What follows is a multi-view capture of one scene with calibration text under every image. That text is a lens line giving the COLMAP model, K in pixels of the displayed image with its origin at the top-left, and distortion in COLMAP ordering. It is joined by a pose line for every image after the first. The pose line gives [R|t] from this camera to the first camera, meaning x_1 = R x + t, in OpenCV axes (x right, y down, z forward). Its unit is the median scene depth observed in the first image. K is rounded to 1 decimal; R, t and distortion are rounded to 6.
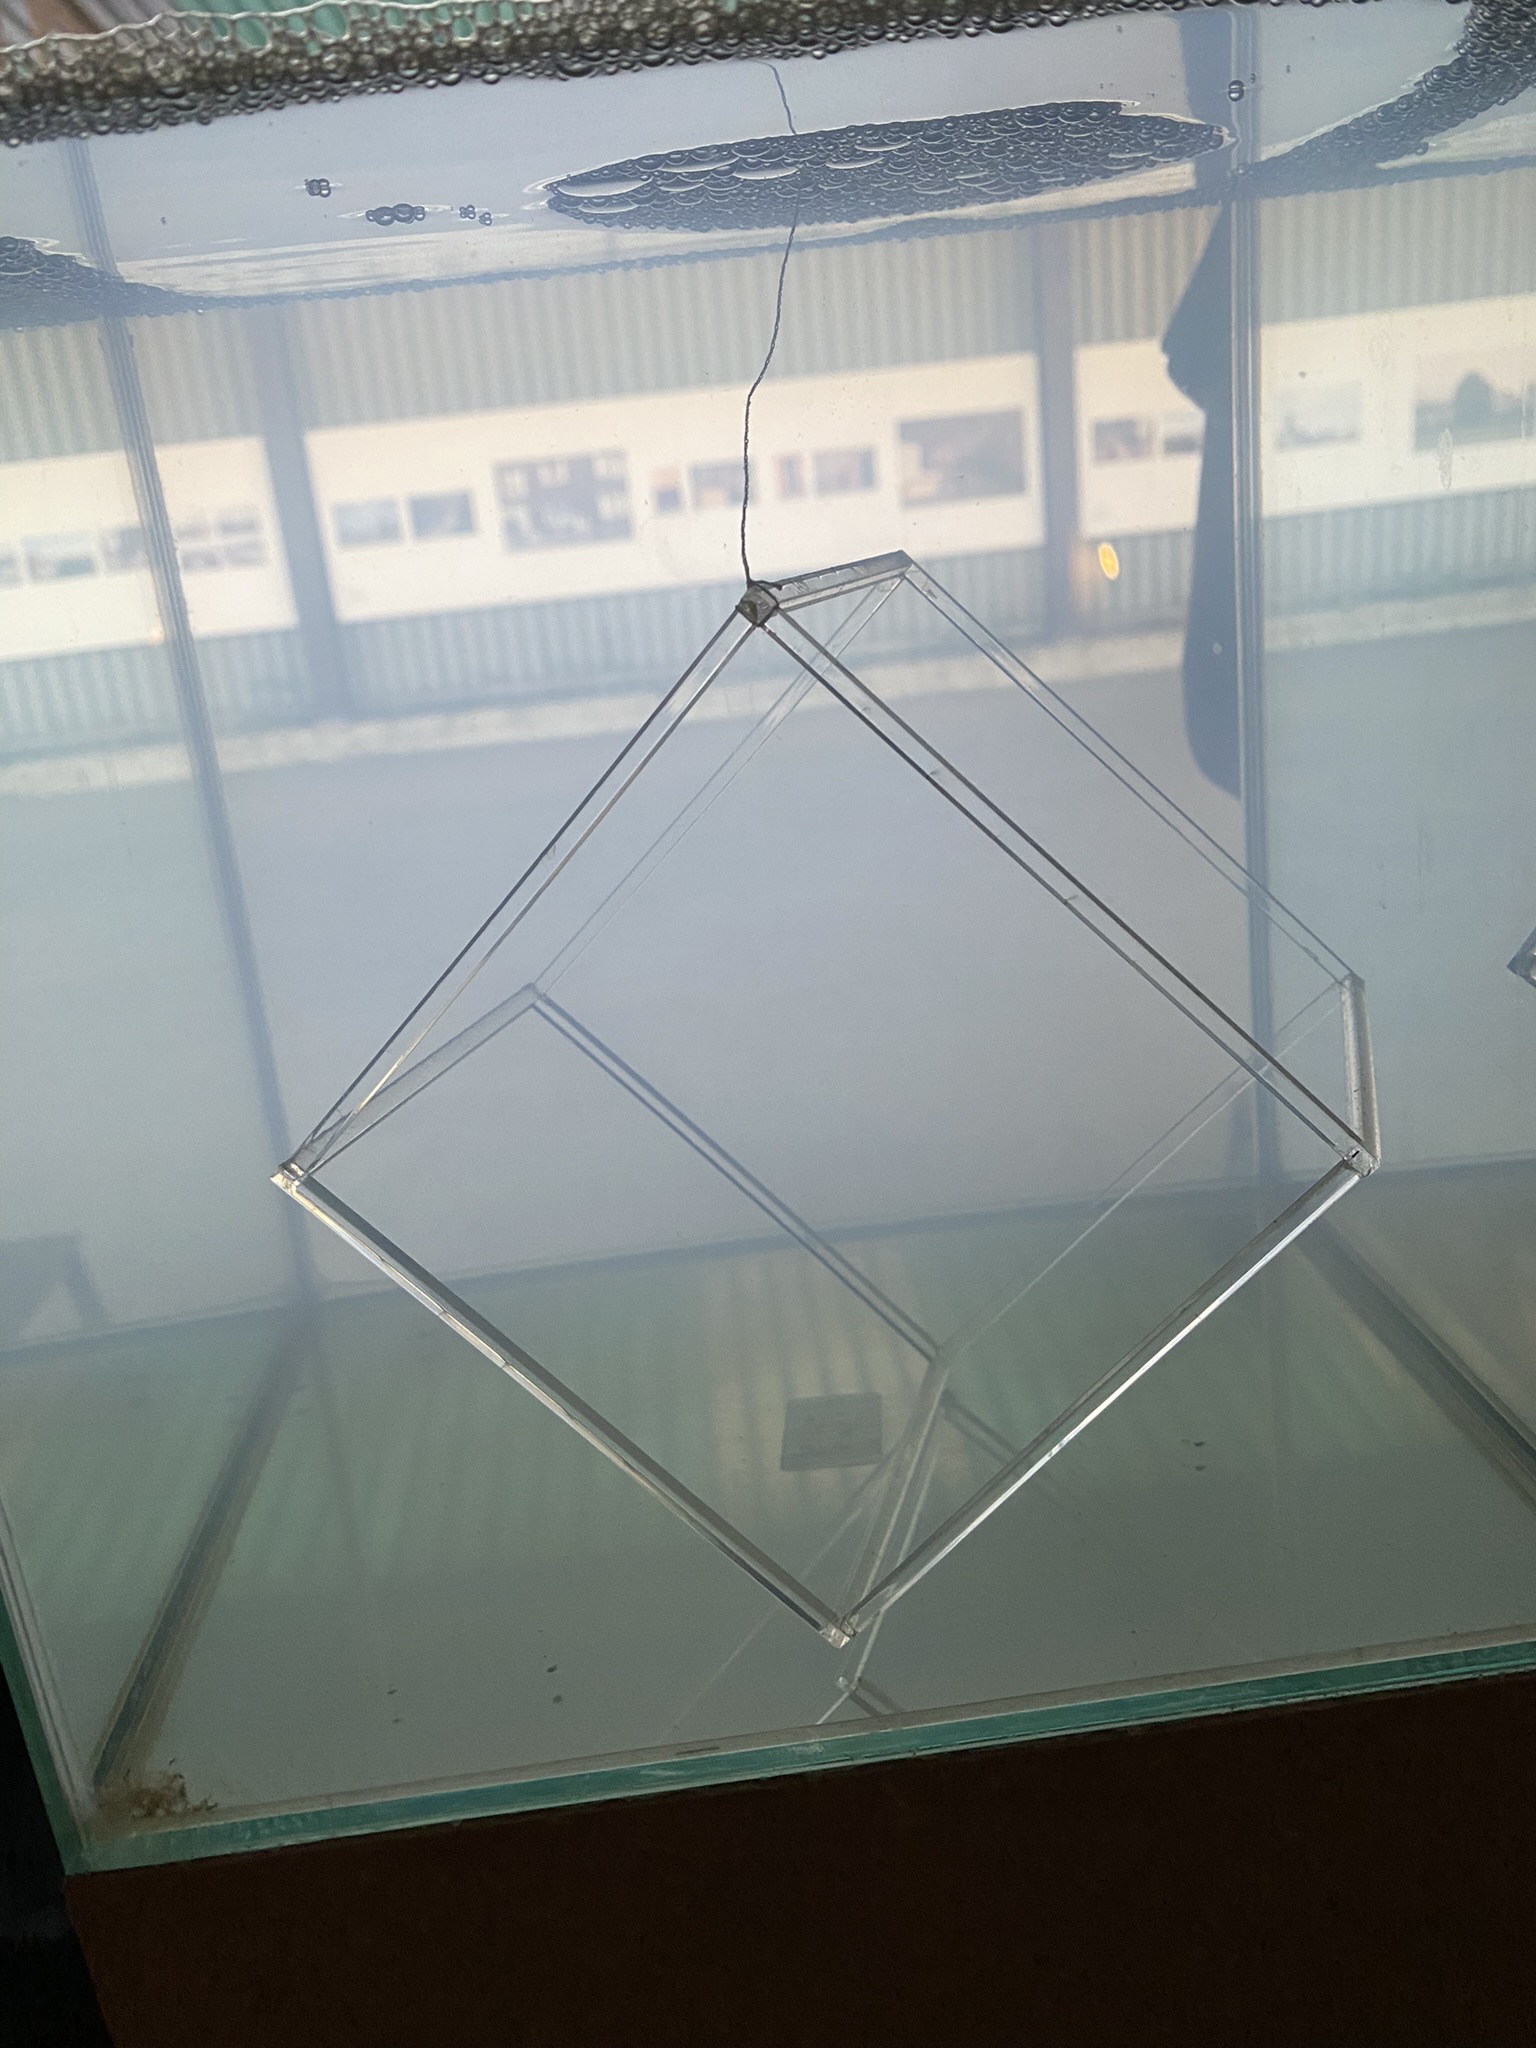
lens RADIAL K [[1630.5, 0, 768.0], [0, 1630.5, 1024.0], [0, 0, 1]] dist [0.003728, -0.001088]
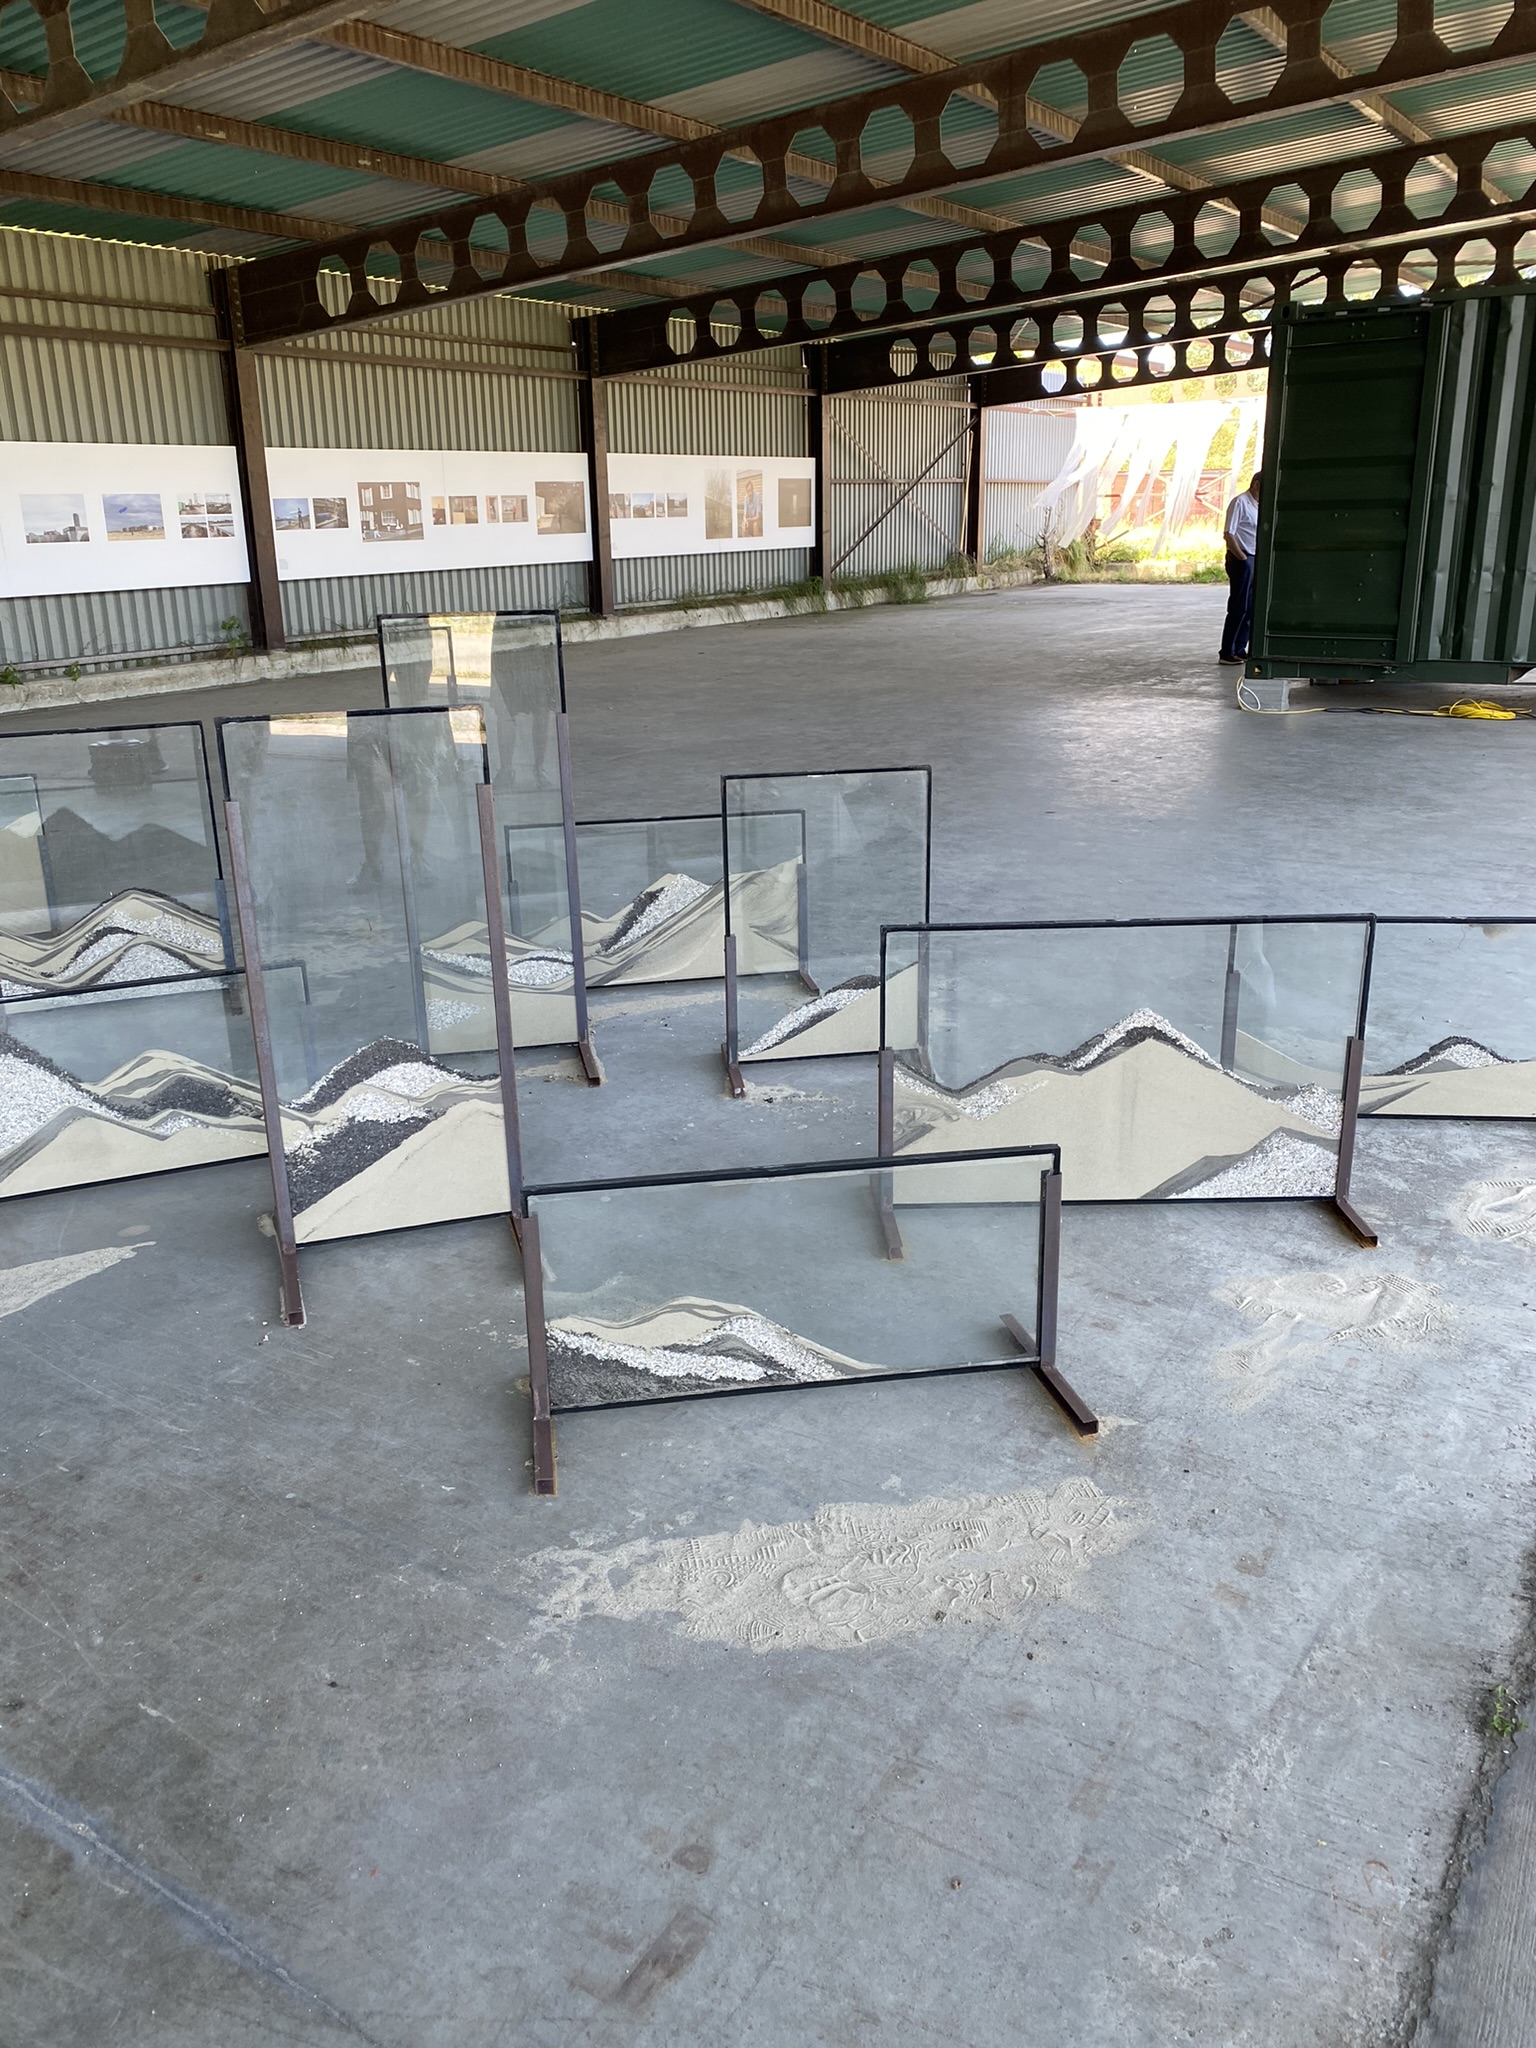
lens RADIAL K [[1568.5, 0, 767.8], [0, 1568.5, 1014.6], [0, 0, 1]] dist [0.011769, -0.005461]
pose [[0.610234, -0.157918, 0.776322, -1.130267], [0.206499, 0.977763, 0.036575, 0.162537], [-0.764835, 0.137990, 0.629274, -0.139354]]
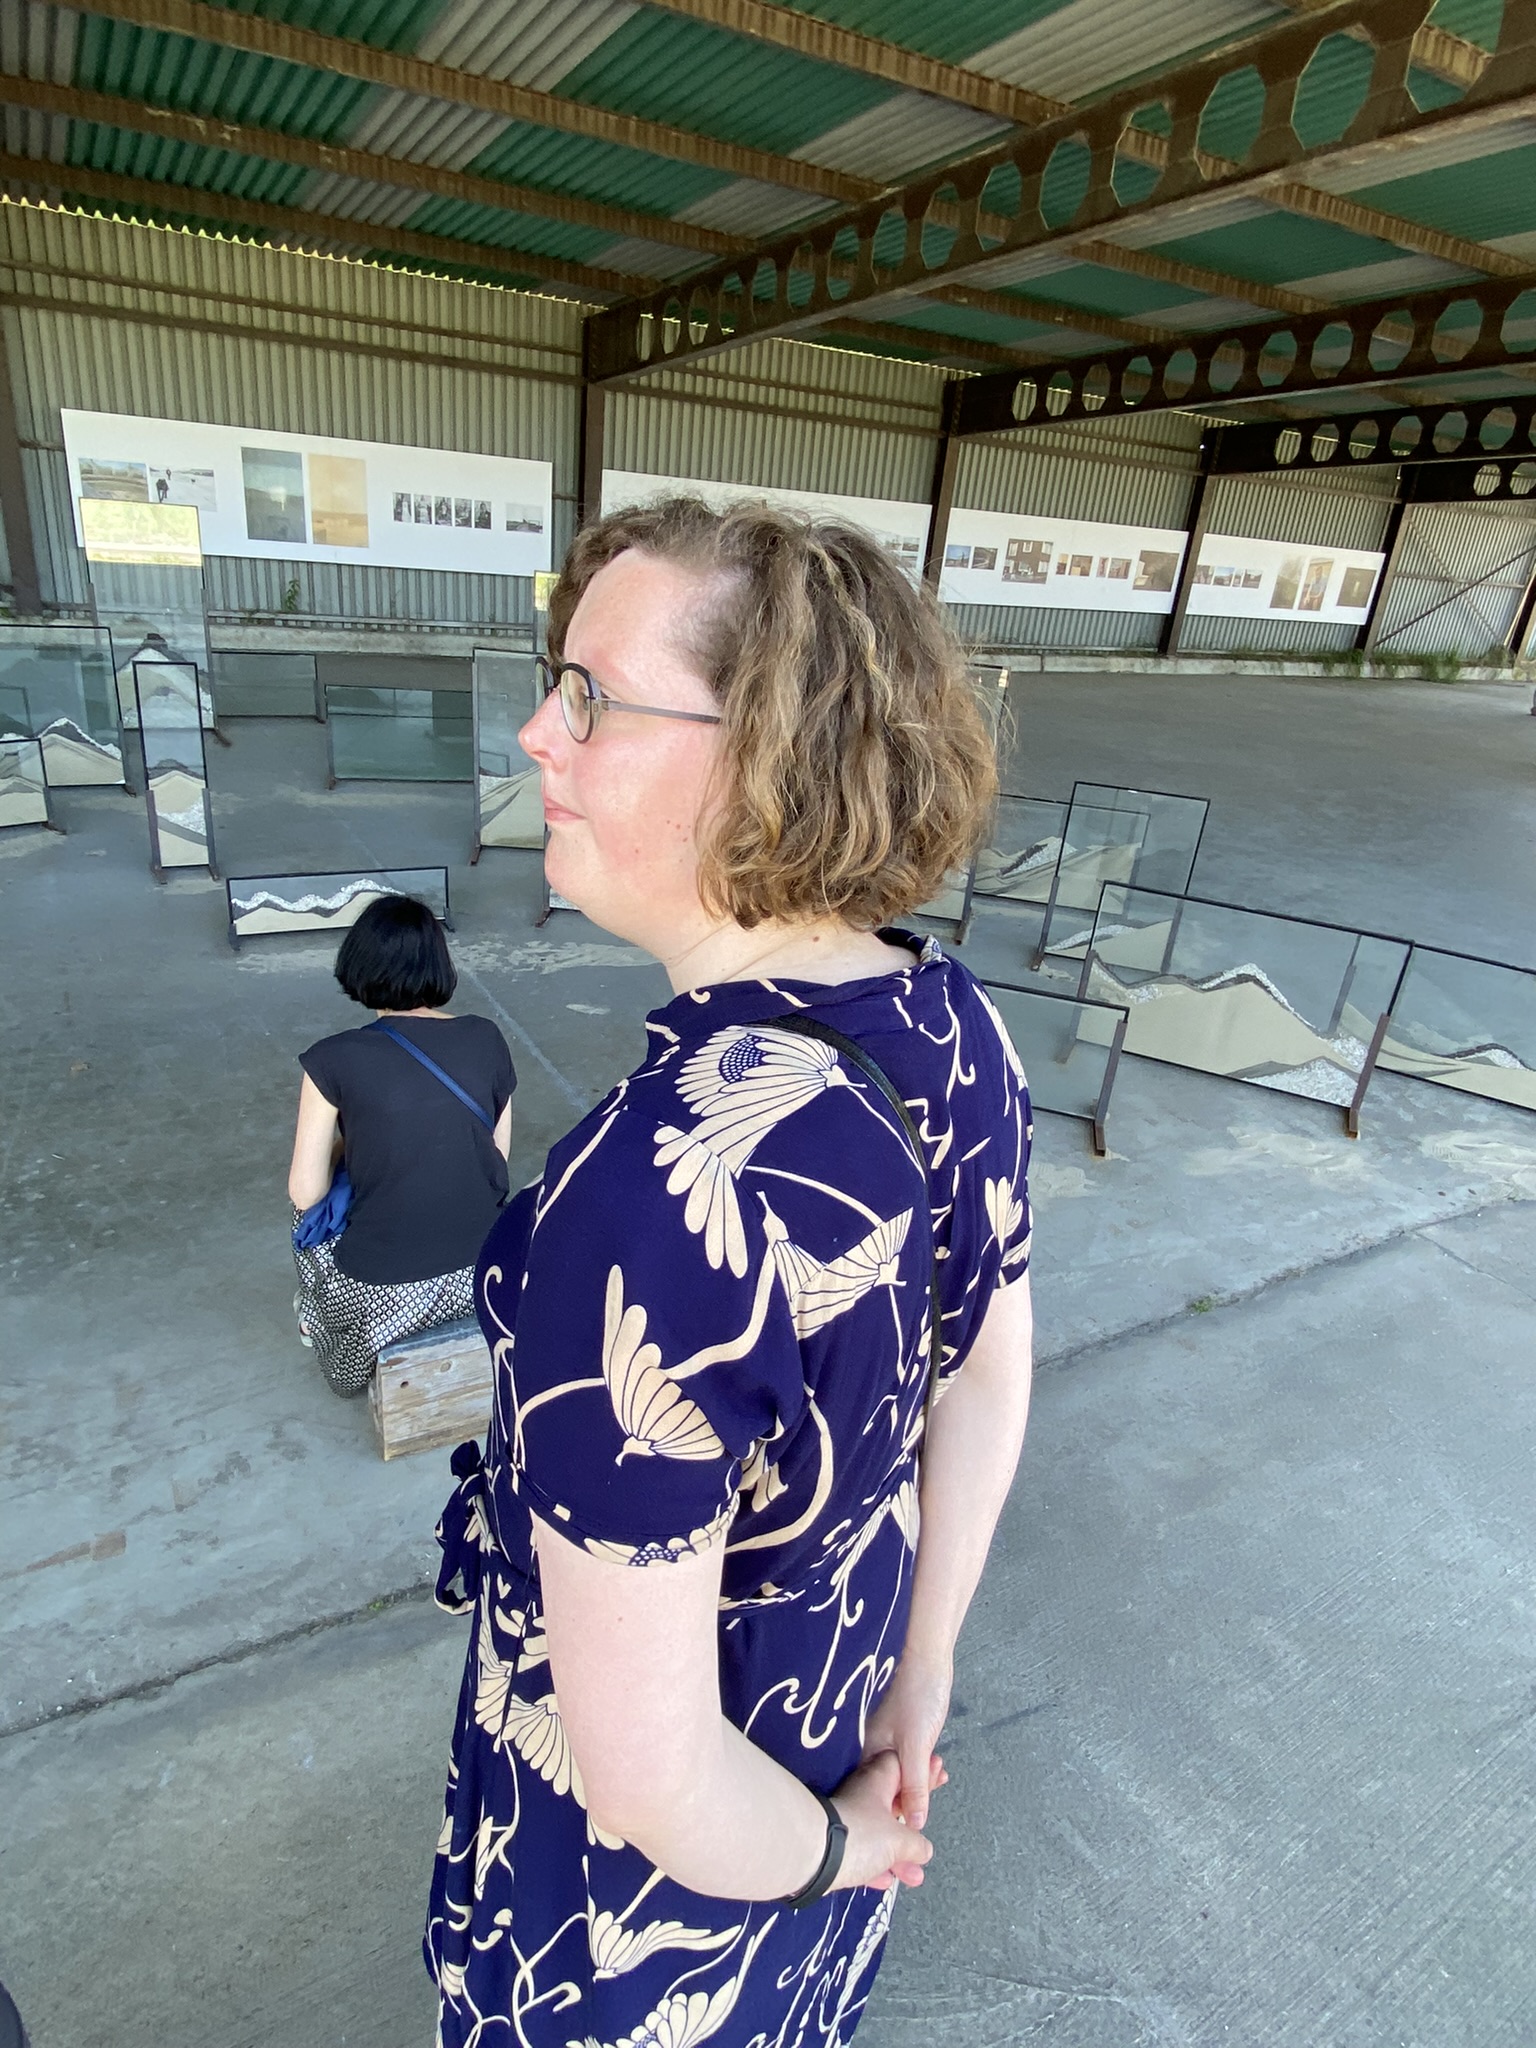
lens RADIAL K [[1160.2, 0, 760.6], [0, 1160.2, 1019.3], [0, 0, 1]] dist [0.068005, -0.074174]
pose [[0.884411, -0.002380, 0.466703, -1.170678], [-0.038035, 0.996293, 0.077159, 0.182240], [-0.465156, -0.085991, 0.881042, -0.269019]]
